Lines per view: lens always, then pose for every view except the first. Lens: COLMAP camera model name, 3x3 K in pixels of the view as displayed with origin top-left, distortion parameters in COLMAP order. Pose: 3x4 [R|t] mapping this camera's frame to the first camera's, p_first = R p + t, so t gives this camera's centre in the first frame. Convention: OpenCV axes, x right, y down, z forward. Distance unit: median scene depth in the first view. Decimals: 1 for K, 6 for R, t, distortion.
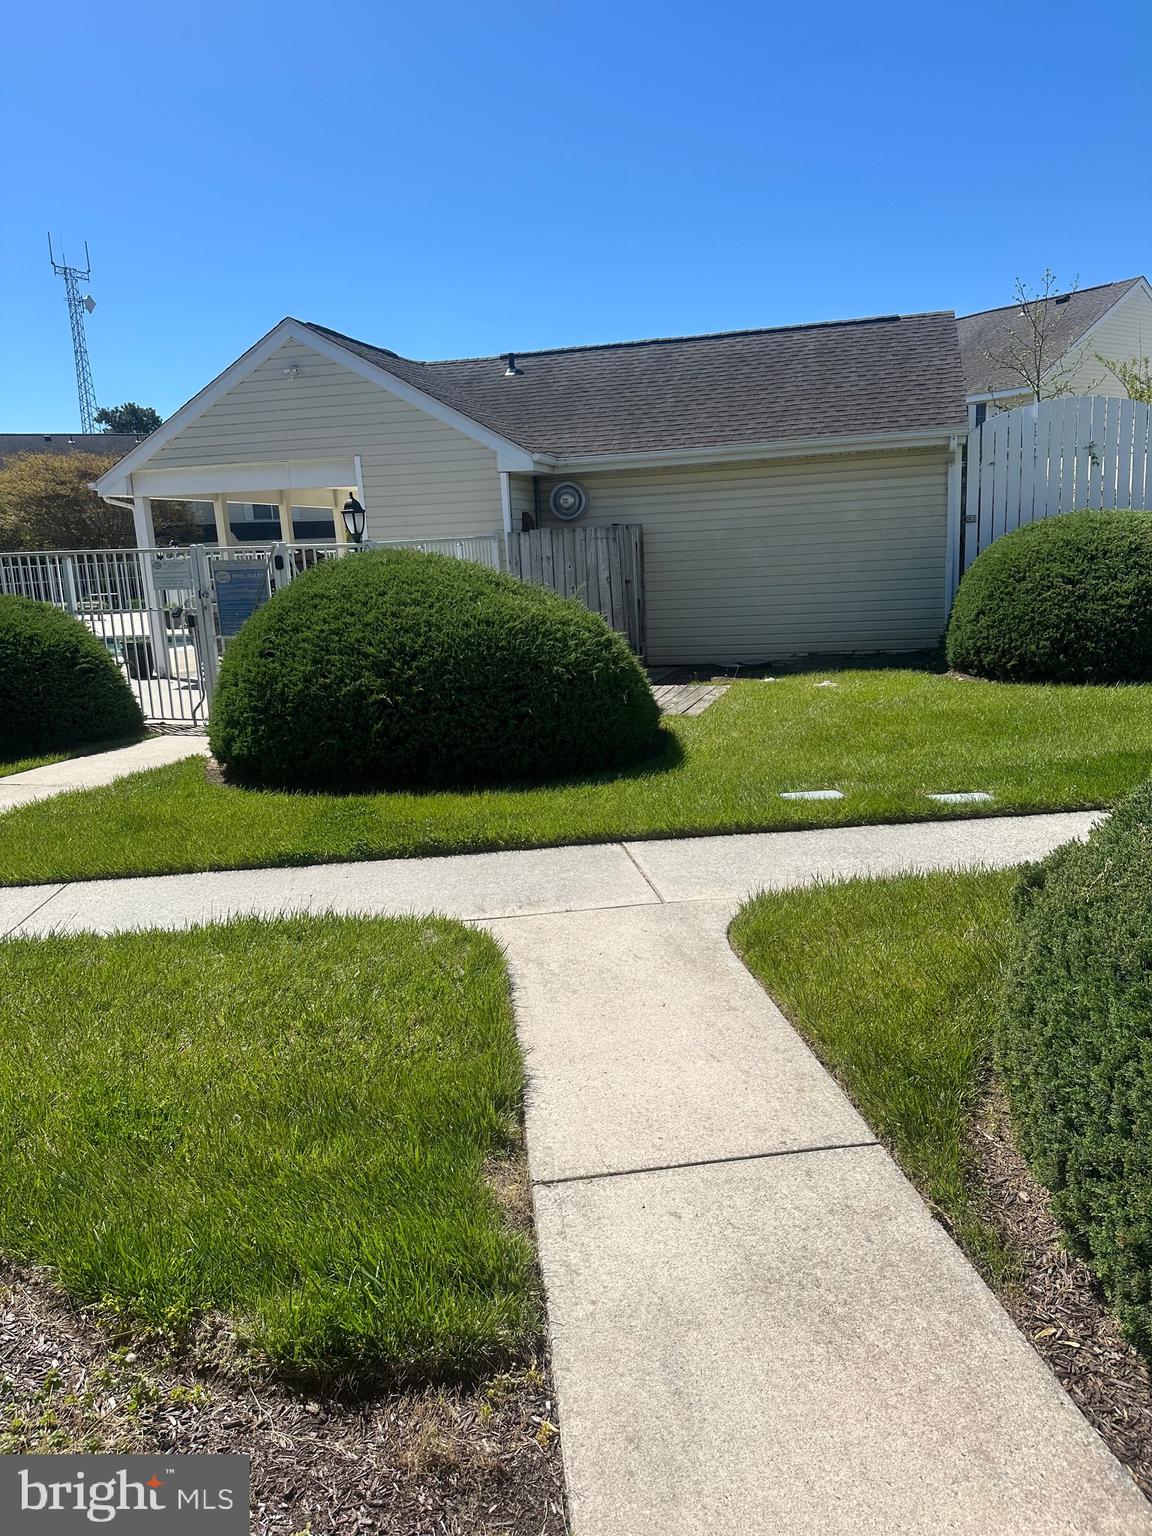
lens RADIAL K [[1094.1, 0, 586.0], [0, 1094.1, 772.1], [0, 0, 1]] dist [0.088531, -0.095347]
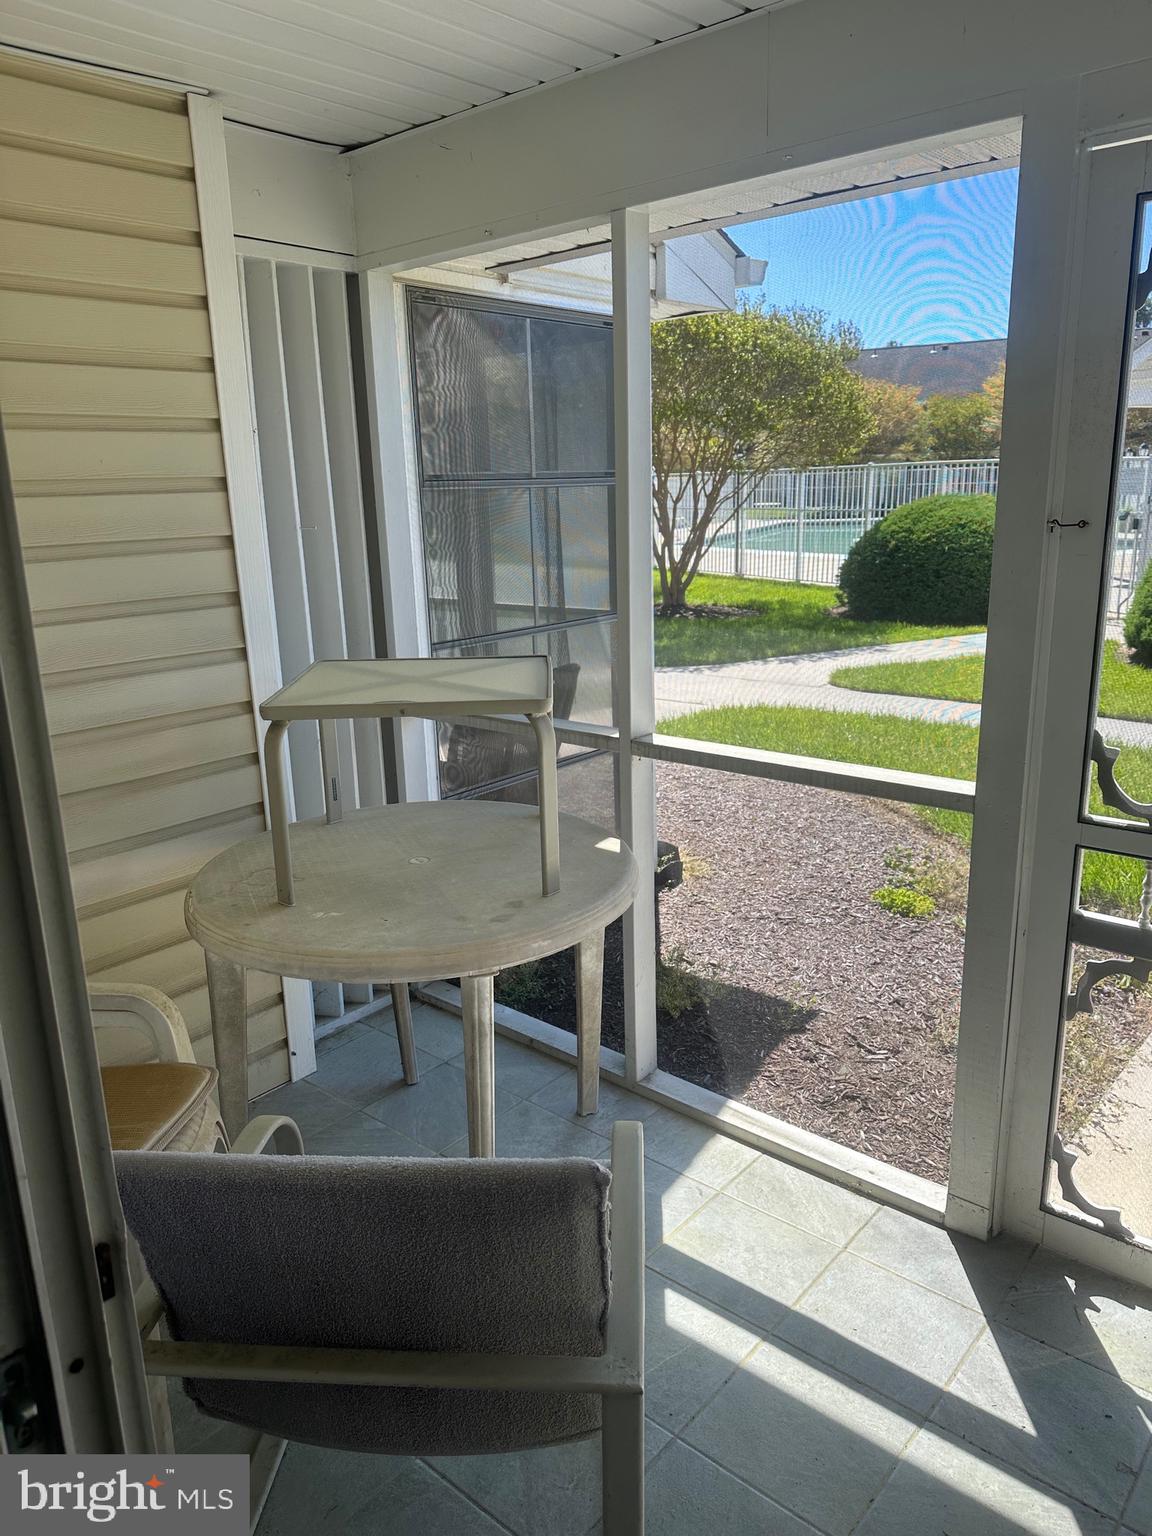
lens RADIAL K [[1097.5, 0, 540.6], [0, 1097.5, 782.8], [0, 0, 1]] dist [0.148108, -0.303115]
pose [[0.673024, 0.219316, -0.706356, 0.156426], [-0.152106, 0.975653, 0.158001, 0.055809], [0.723811, 0.001103, 0.689997, -0.357779]]
